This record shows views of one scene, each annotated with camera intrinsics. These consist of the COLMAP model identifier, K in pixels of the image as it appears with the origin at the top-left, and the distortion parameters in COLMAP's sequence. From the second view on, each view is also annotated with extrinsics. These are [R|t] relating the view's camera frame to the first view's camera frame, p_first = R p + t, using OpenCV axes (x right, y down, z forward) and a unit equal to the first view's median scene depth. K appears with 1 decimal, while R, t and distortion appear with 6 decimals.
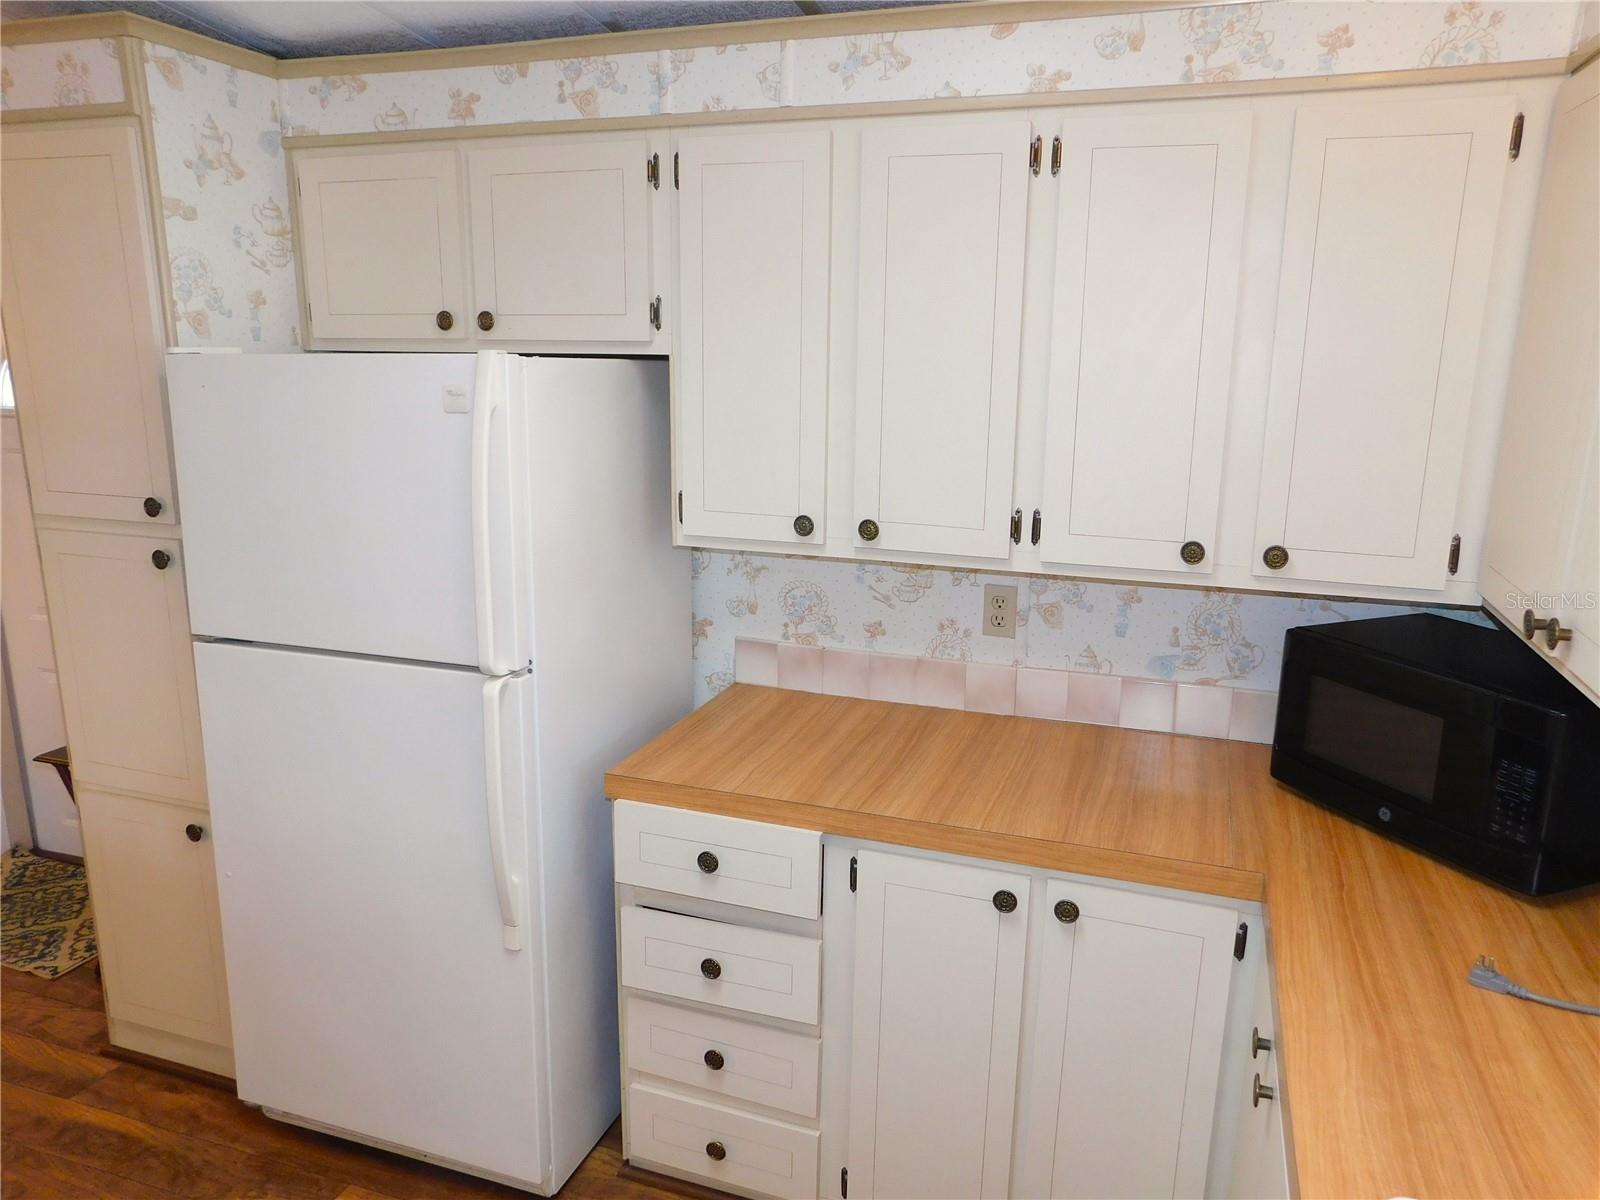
lens RADIAL K [[1150.7, 0, 809.5], [0, 1150.7, 605.4], [0, 0, 1]] dist [-0.056930, 0.065518]
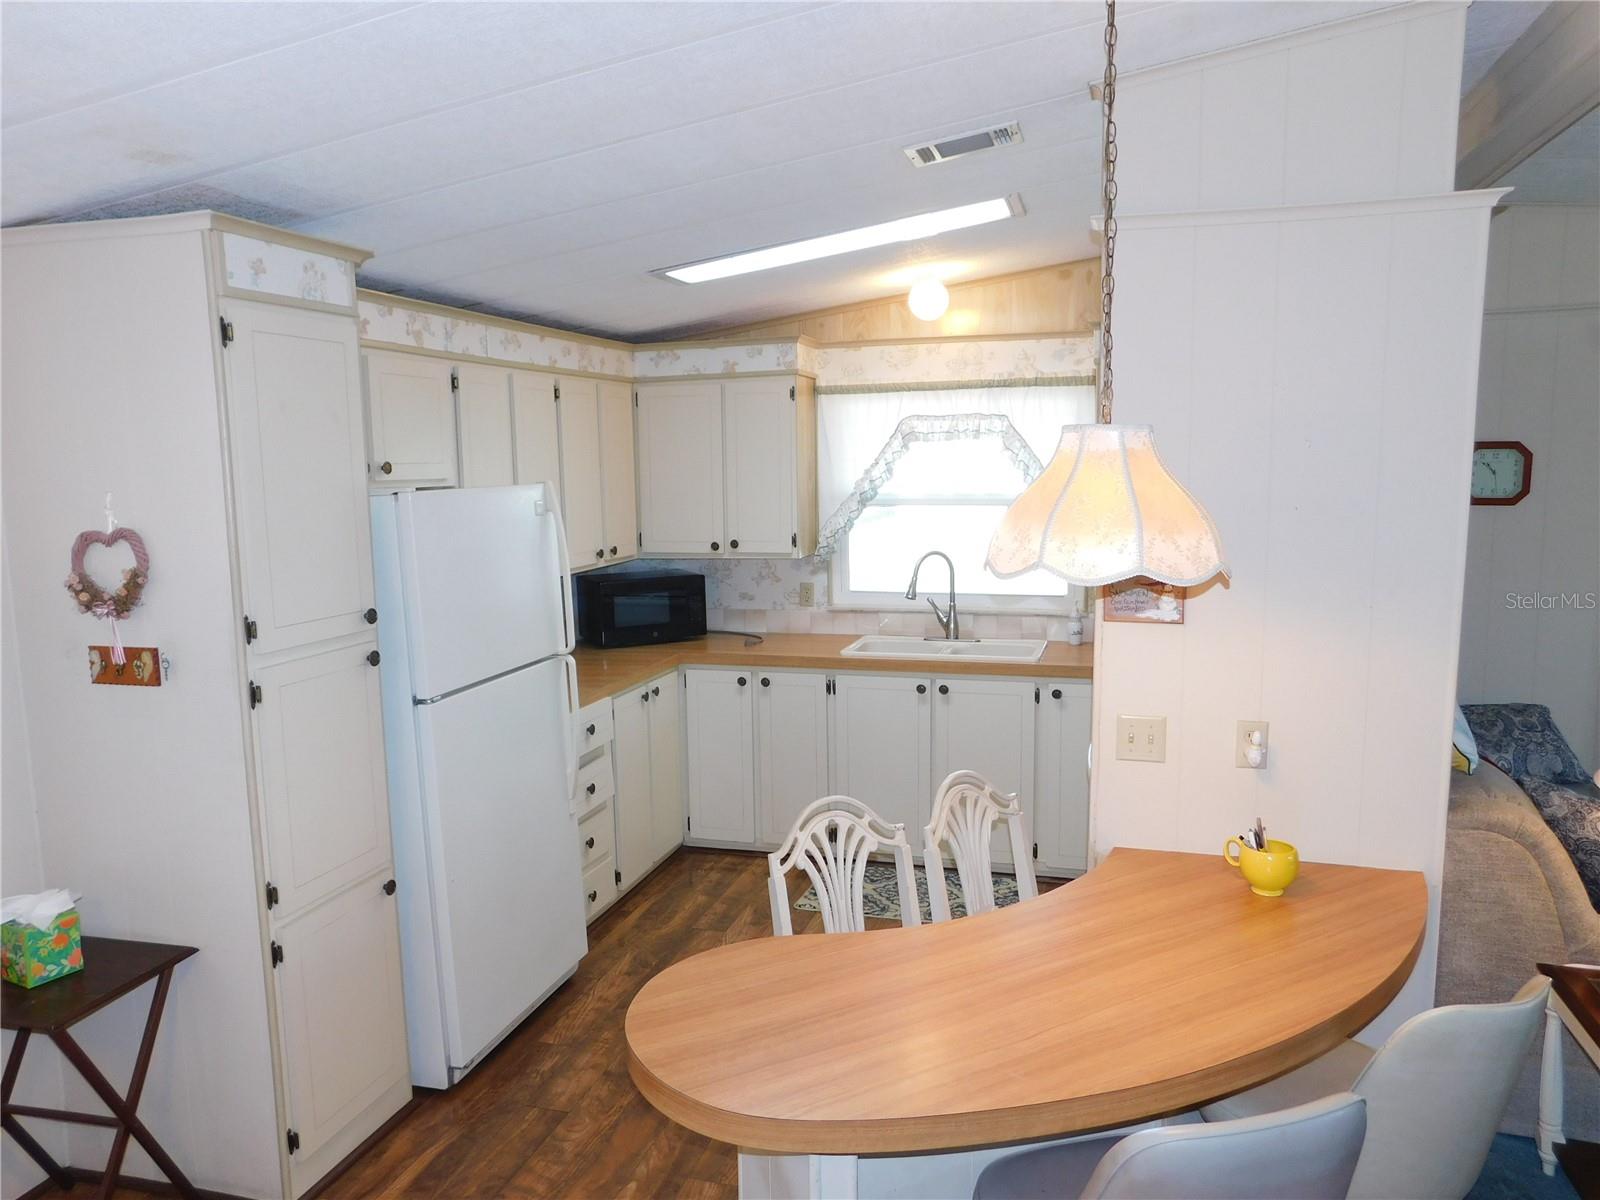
lens RADIAL K [[1150.7, 0, 792.0], [0, 1150.7, 602.4], [0, 0, 1]] dist [-0.056930, 0.065518]
pose [[-0.052626, -0.130971, 0.989988, -1.954121], [0.247413, 0.958744, 0.139990, -0.172153], [-0.967480, 0.252303, -0.018051, 0.609845]]
